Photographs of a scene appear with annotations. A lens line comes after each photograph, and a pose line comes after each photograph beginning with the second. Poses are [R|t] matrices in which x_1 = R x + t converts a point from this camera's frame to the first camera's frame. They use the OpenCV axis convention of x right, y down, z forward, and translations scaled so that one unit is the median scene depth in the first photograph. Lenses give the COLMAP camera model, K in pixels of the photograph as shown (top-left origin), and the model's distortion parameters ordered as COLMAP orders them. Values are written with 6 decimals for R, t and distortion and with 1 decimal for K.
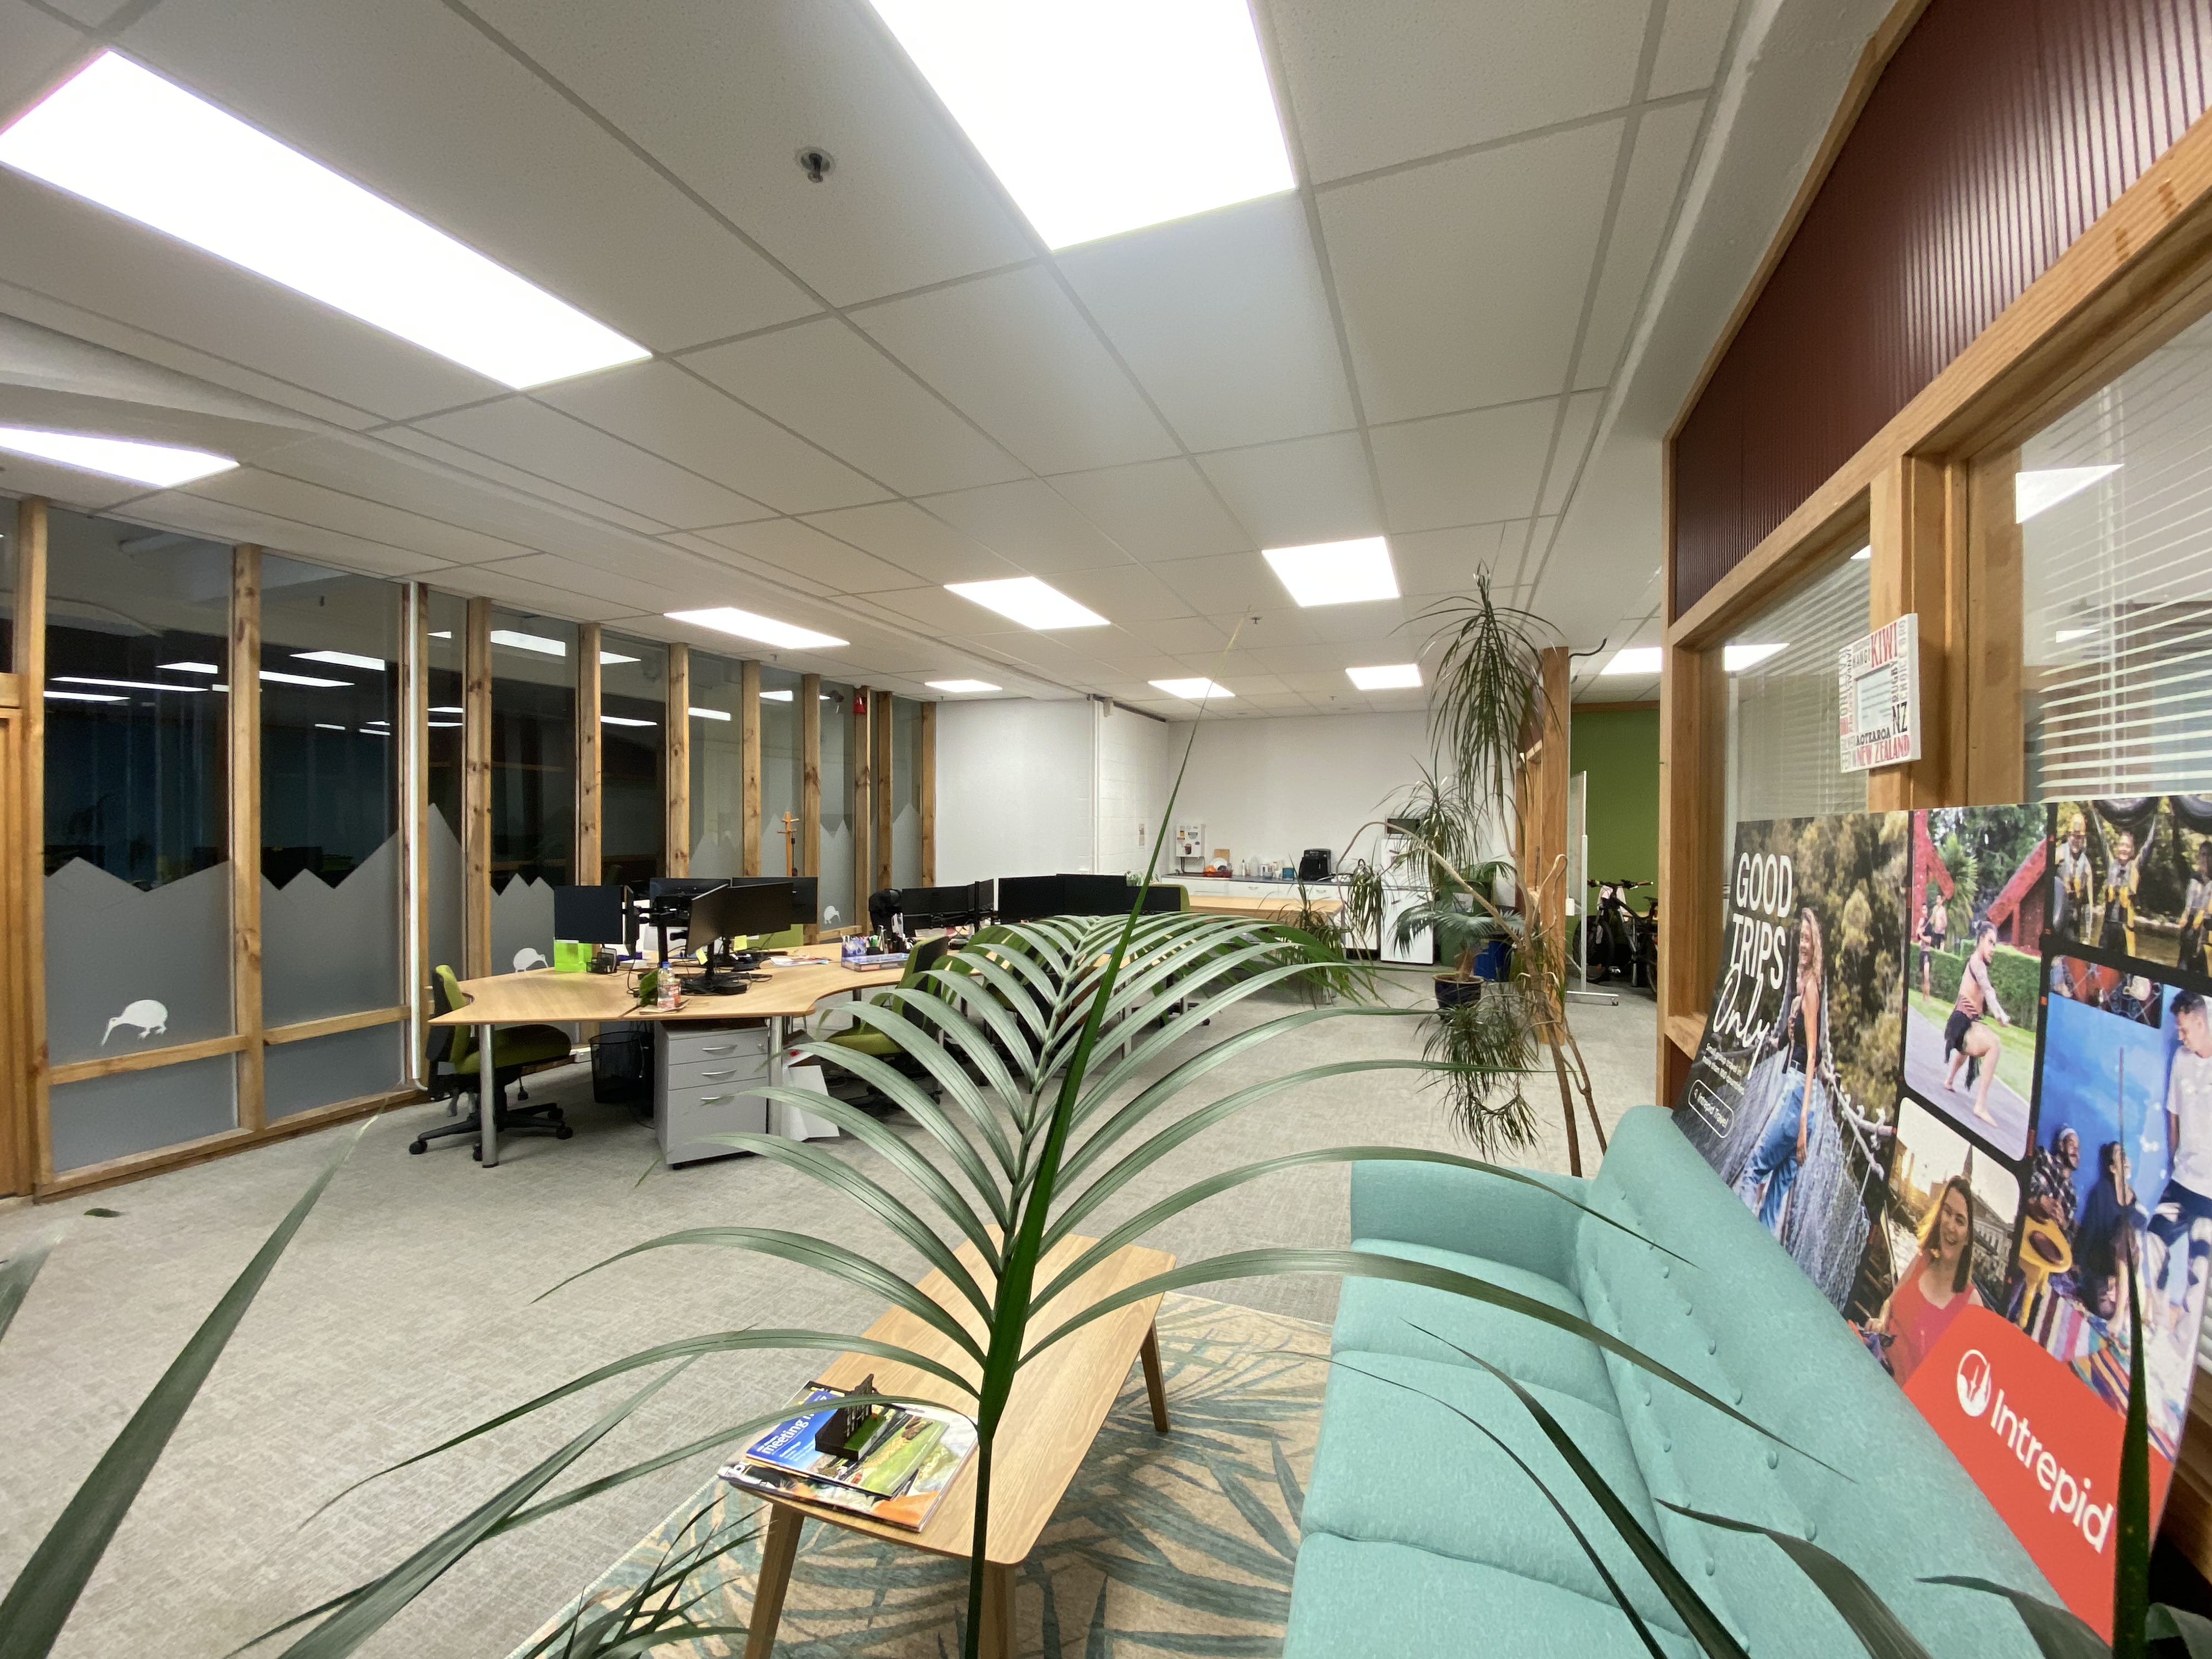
lens RADIAL K [[894.6, 0, 1116.3], [0, 894.6, 826.1], [0, 0, 1]] dist [-0.009587, -0.003779]
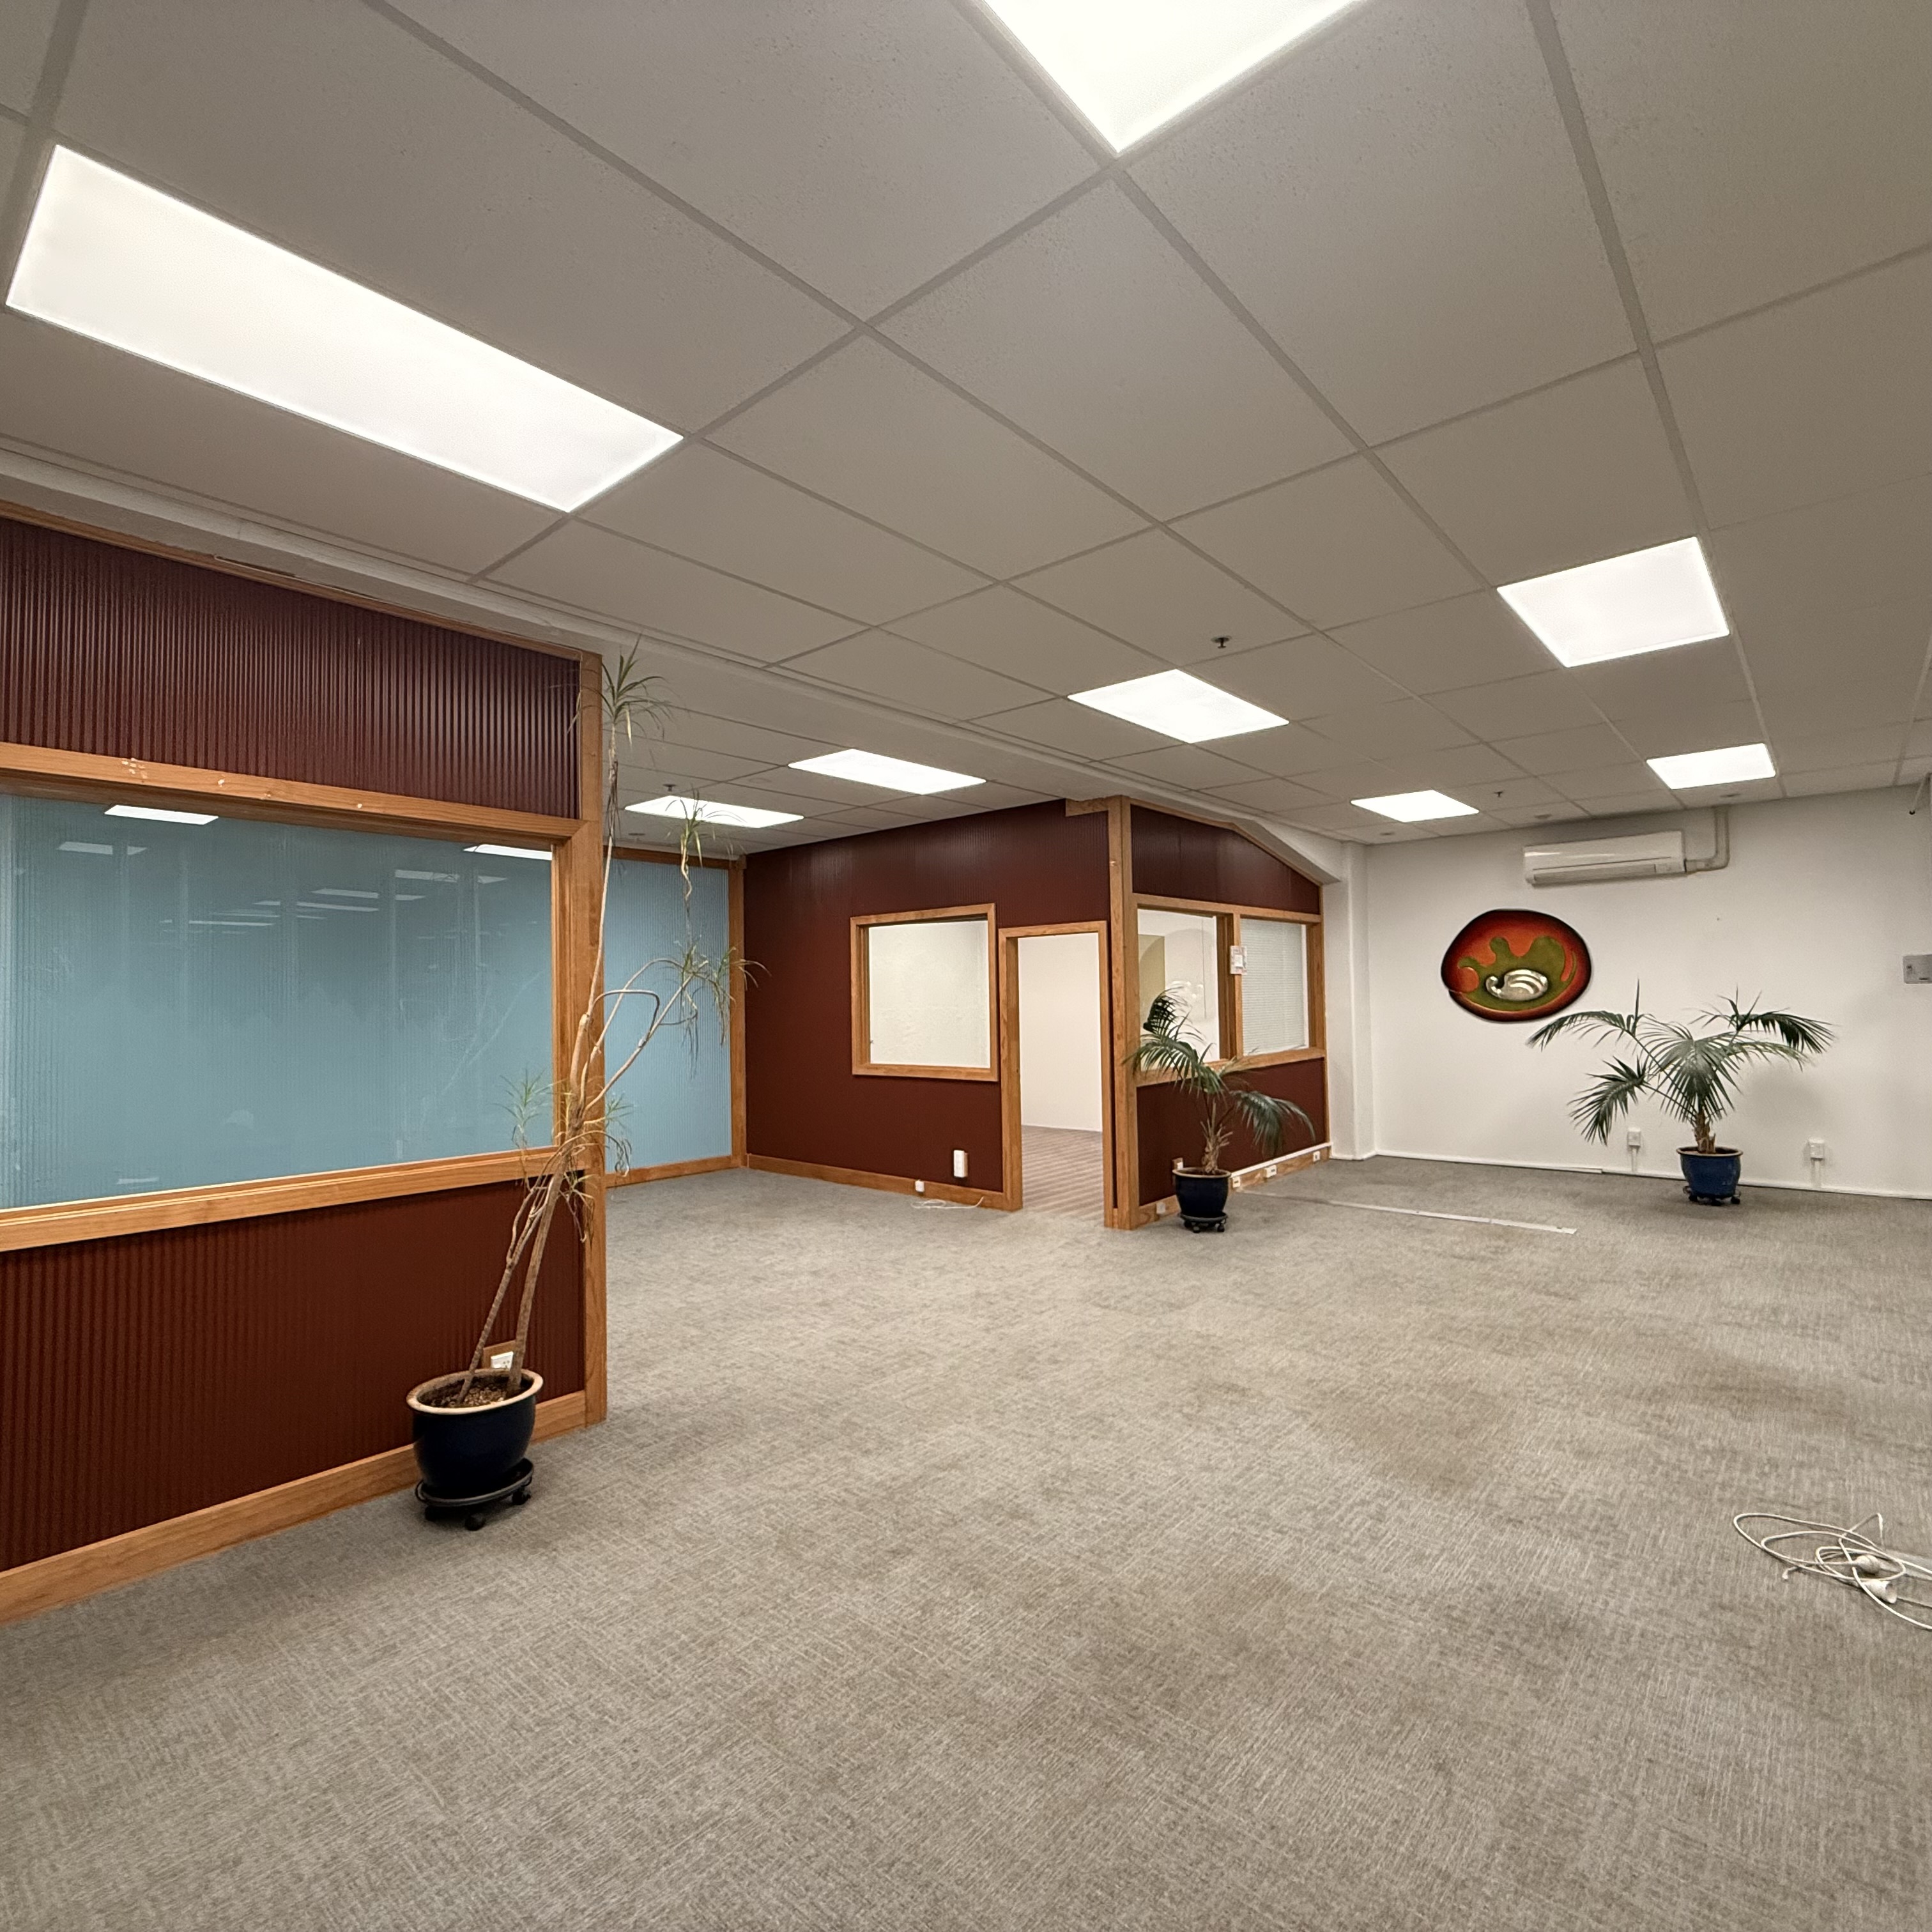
lens RADIAL K [[1023.6, 0, 958.1], [0, 1023.6, 967.0], [0, 0, 1]] dist [-0.003503, 0.002561]
pose [[-0.940069, 0.022883, 0.340215, 0.077856], [0.015440, 0.999579, -0.024571, 0.001936], [-0.340634, -0.017846, -0.940027, 1.406972]]
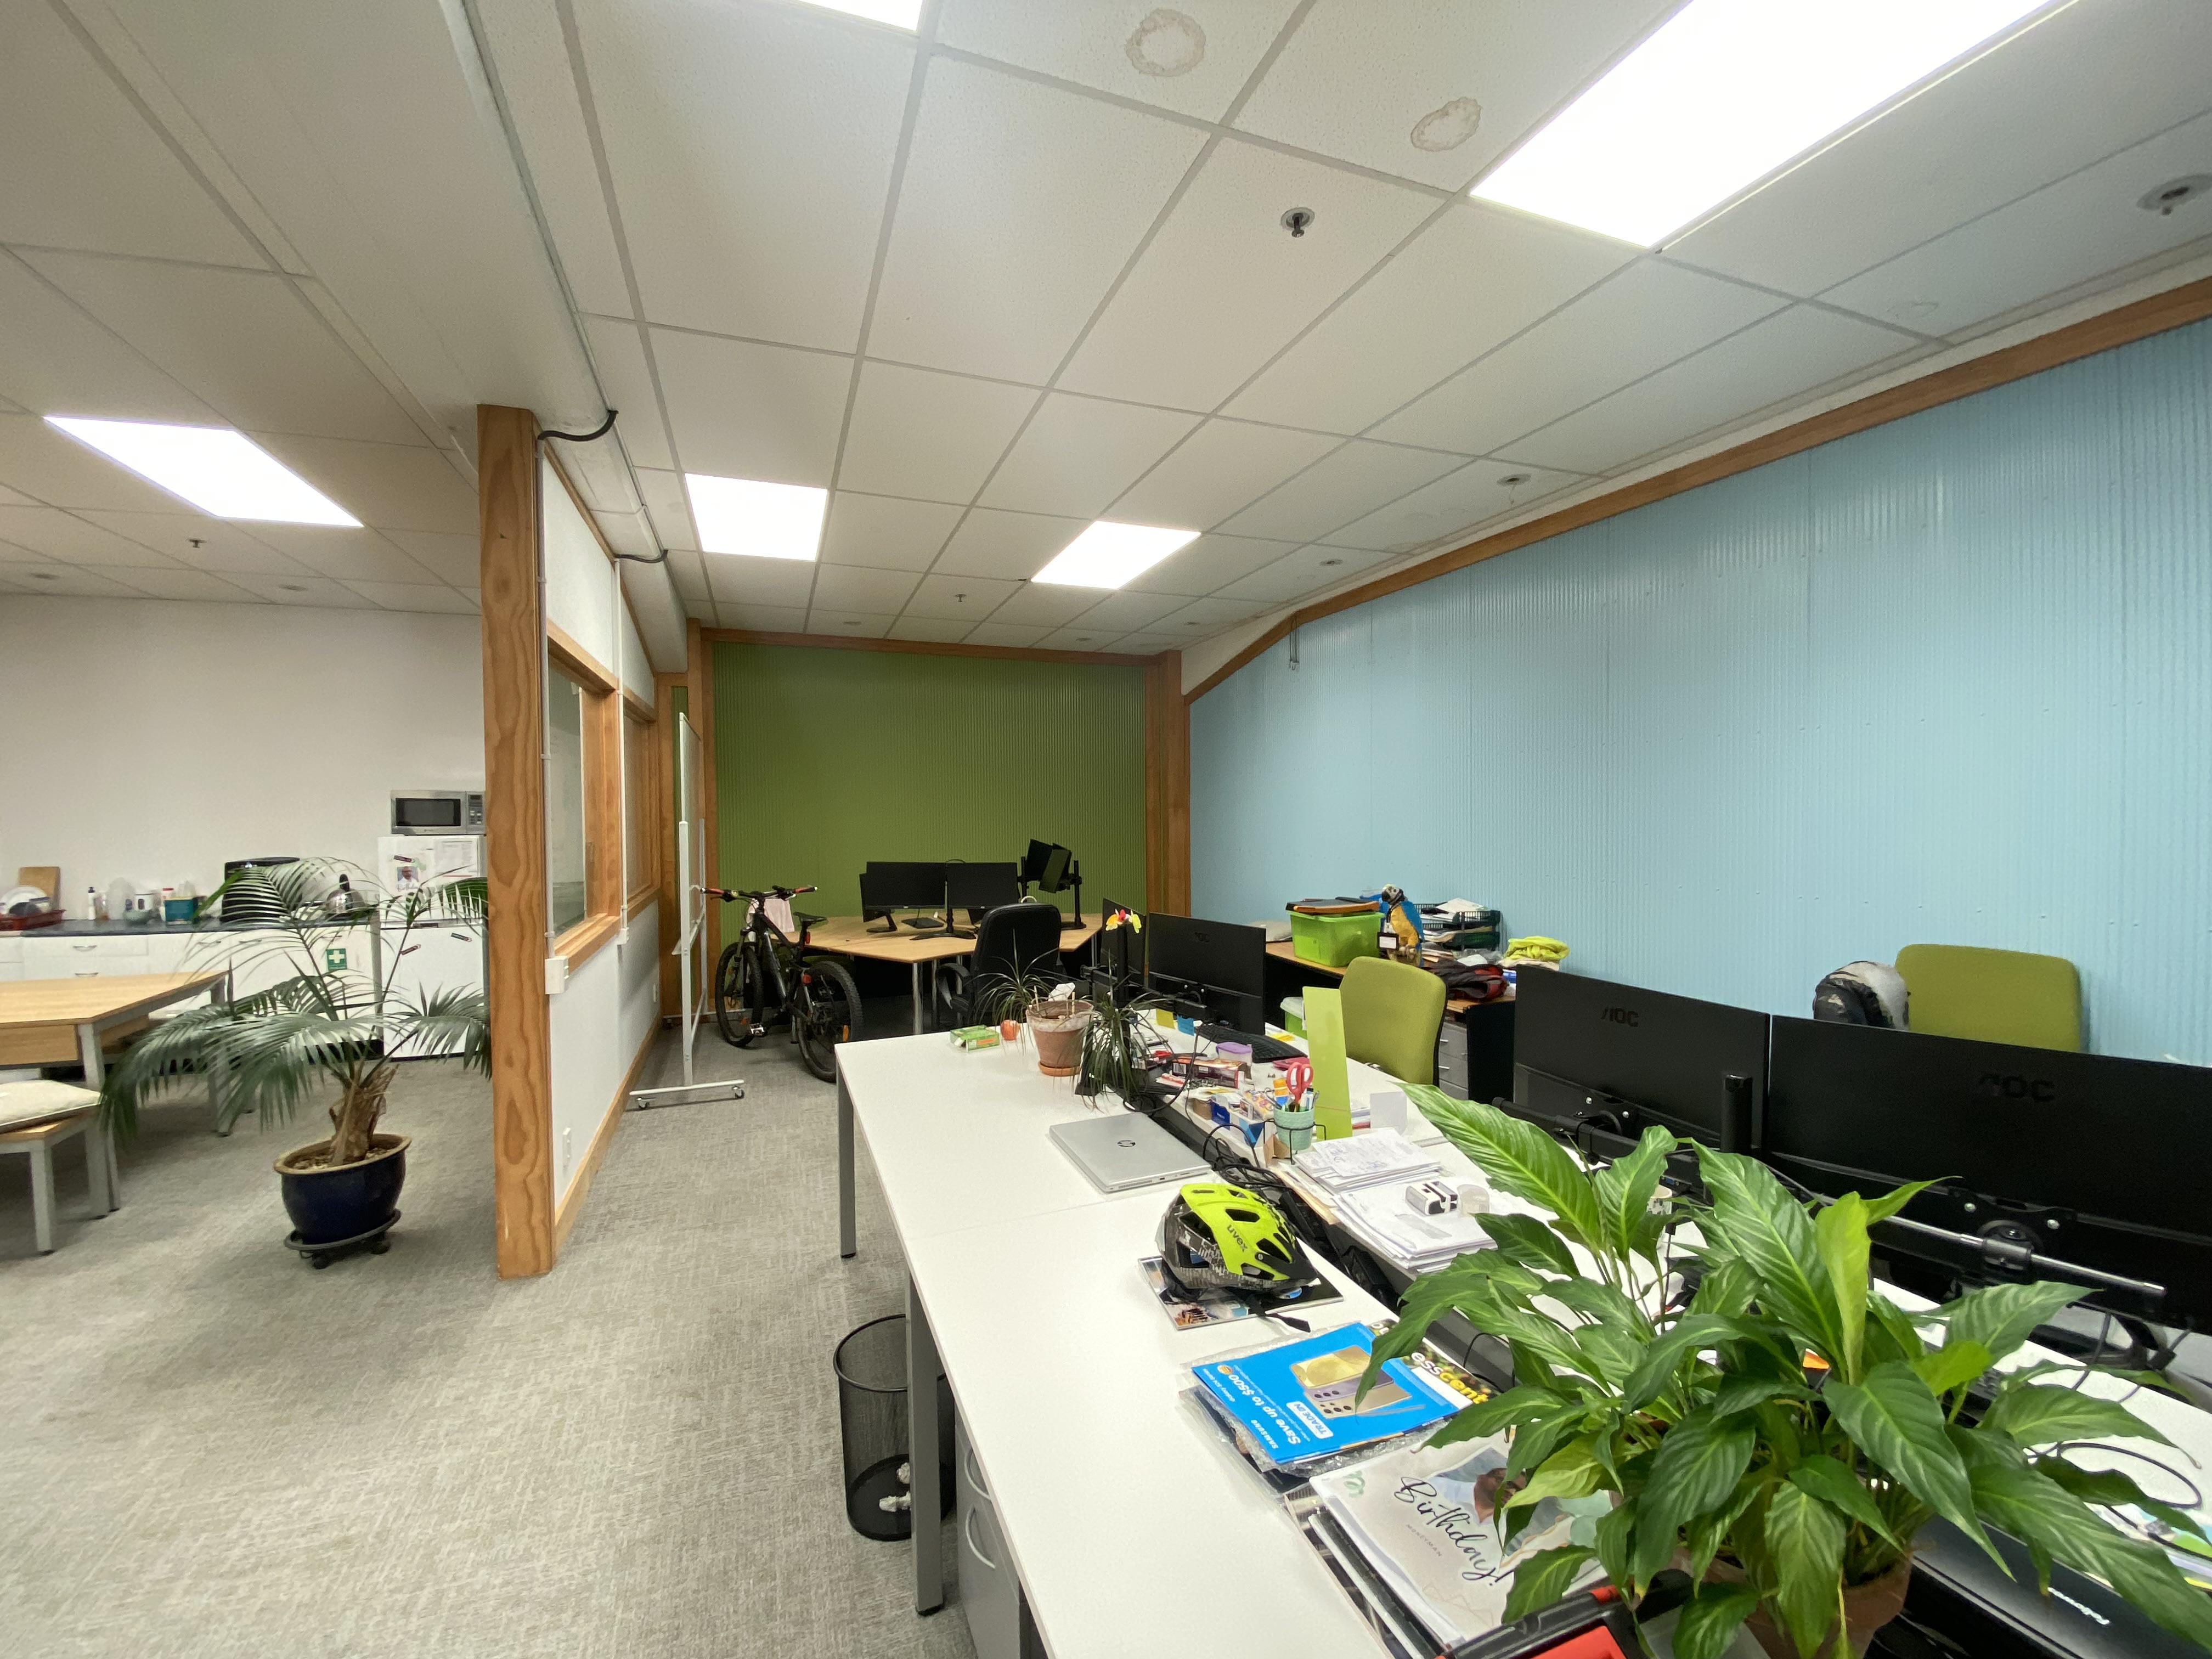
lens RADIAL K [[894.6, 0, 1105.0], [0, 894.6, 834.4], [0, 0, 1]] dist [-0.009587, -0.003779]
pose [[0.736502, -0.029902, 0.675774, 0.382918], [0.016679, 0.999521, 0.026050, 0.008761], [-0.676229, -0.007915, 0.736649, 0.440849]]
